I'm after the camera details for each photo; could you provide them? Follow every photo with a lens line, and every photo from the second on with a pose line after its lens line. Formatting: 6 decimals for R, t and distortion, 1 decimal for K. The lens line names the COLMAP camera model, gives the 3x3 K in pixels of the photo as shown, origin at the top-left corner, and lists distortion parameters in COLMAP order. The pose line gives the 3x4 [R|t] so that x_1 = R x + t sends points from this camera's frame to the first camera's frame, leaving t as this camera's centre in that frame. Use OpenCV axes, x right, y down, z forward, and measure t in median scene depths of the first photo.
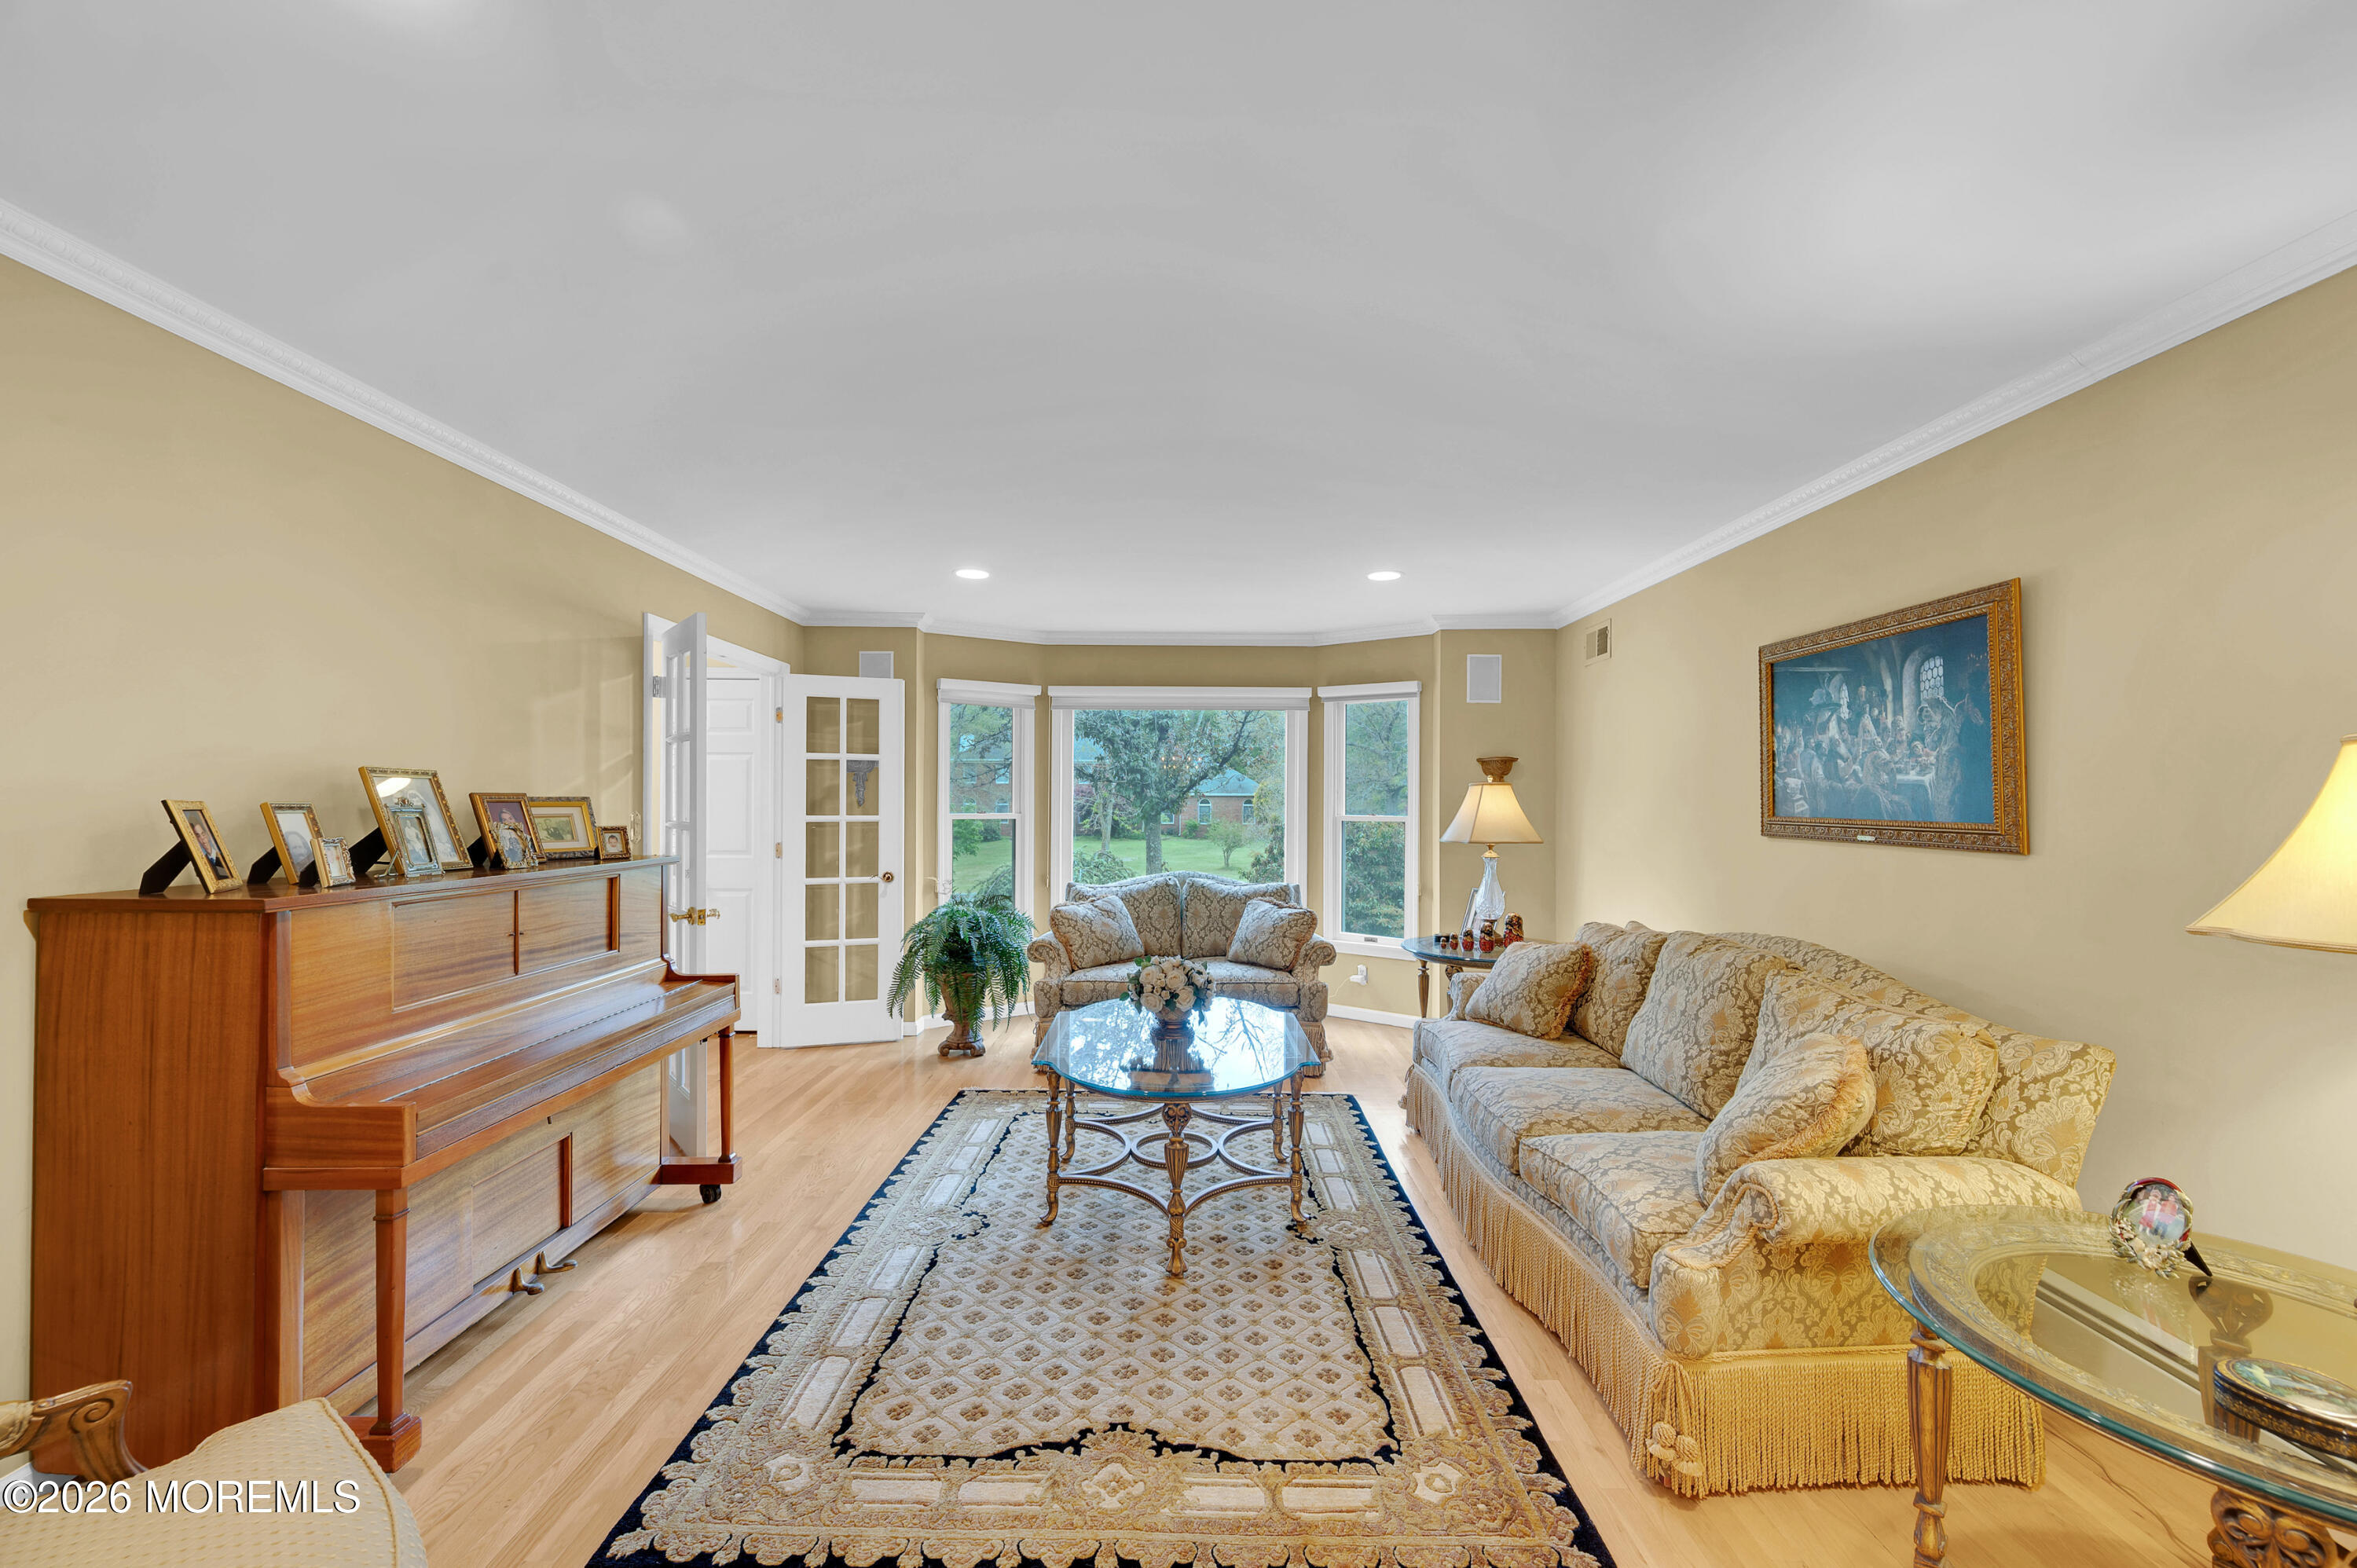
lens RADIAL K [[918.1, 0, 1167.9], [0, 918.1, 803.0], [0, 0, 1]] dist [0.001747, 0.000143]
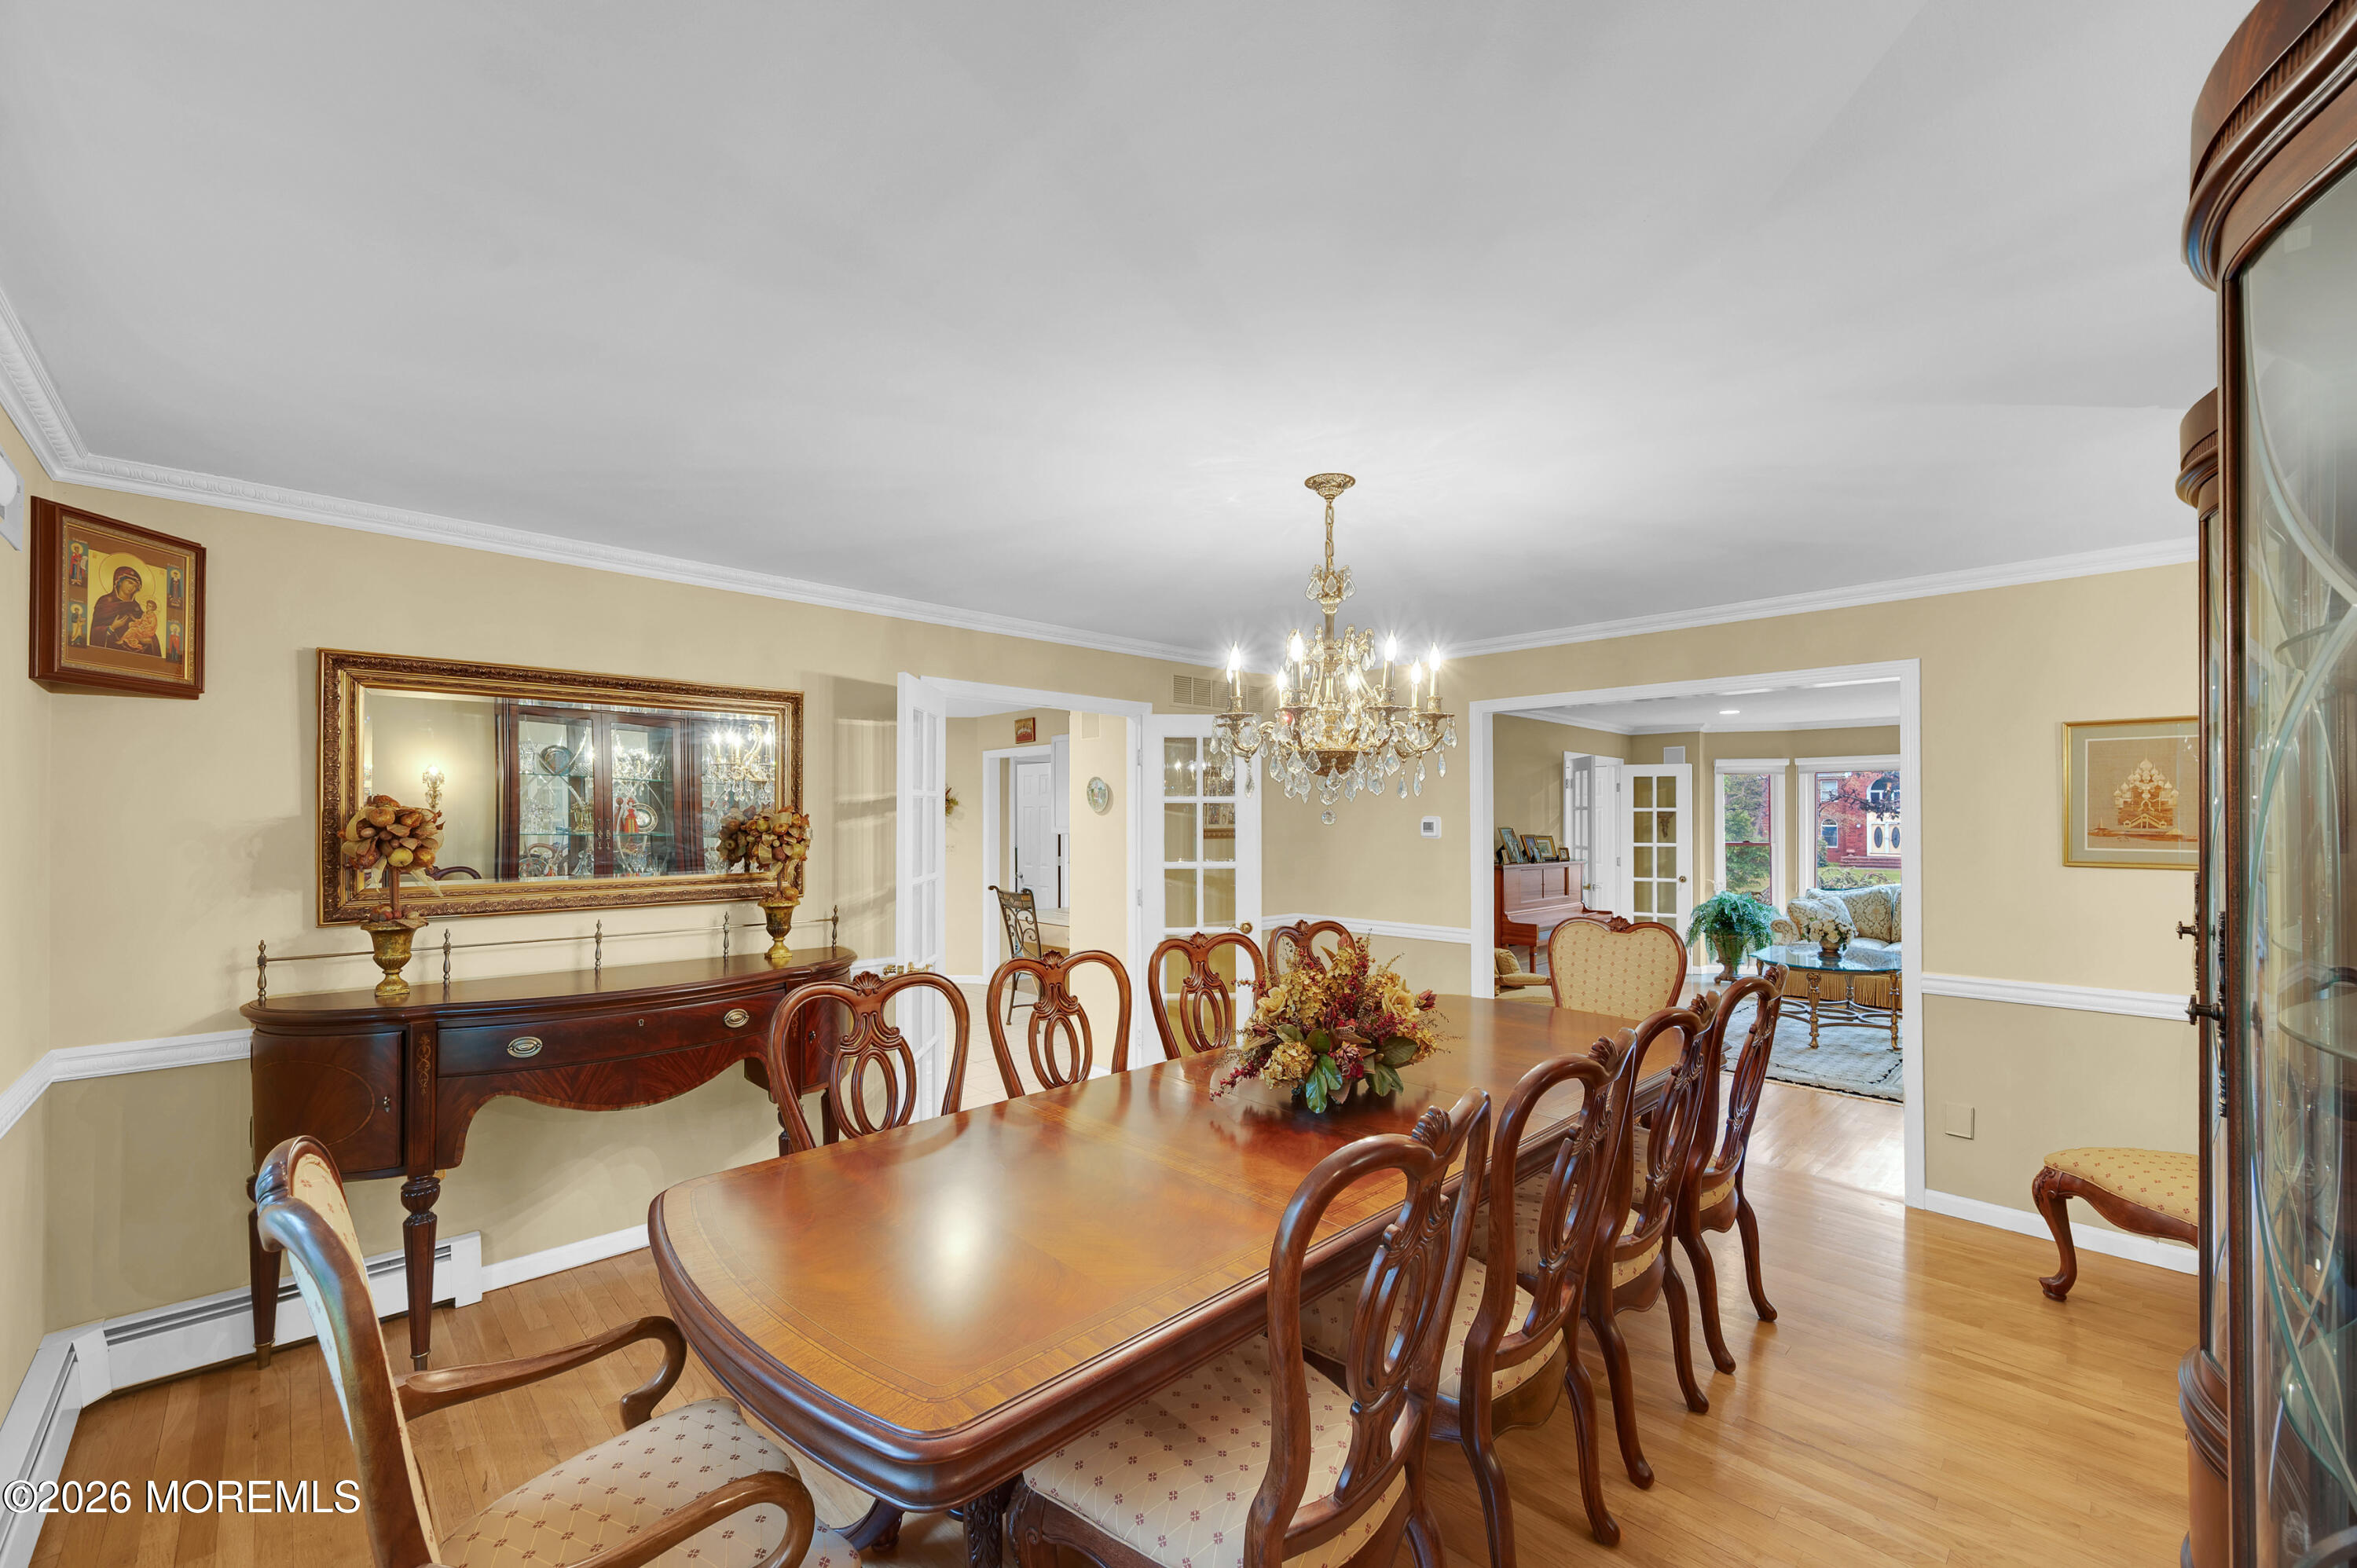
lens RADIAL K [[939.5, 0, 1213.6], [0, 939.5, 805.8], [0, 0, 1]] dist [-0.000633, -0.000029]
pose [[0.718100, -0.013654, -0.695806, 0.303183], [0.000002, 0.999808, -0.019617, -0.023129], [0.695940, 0.014086, 0.717962, -0.913466]]
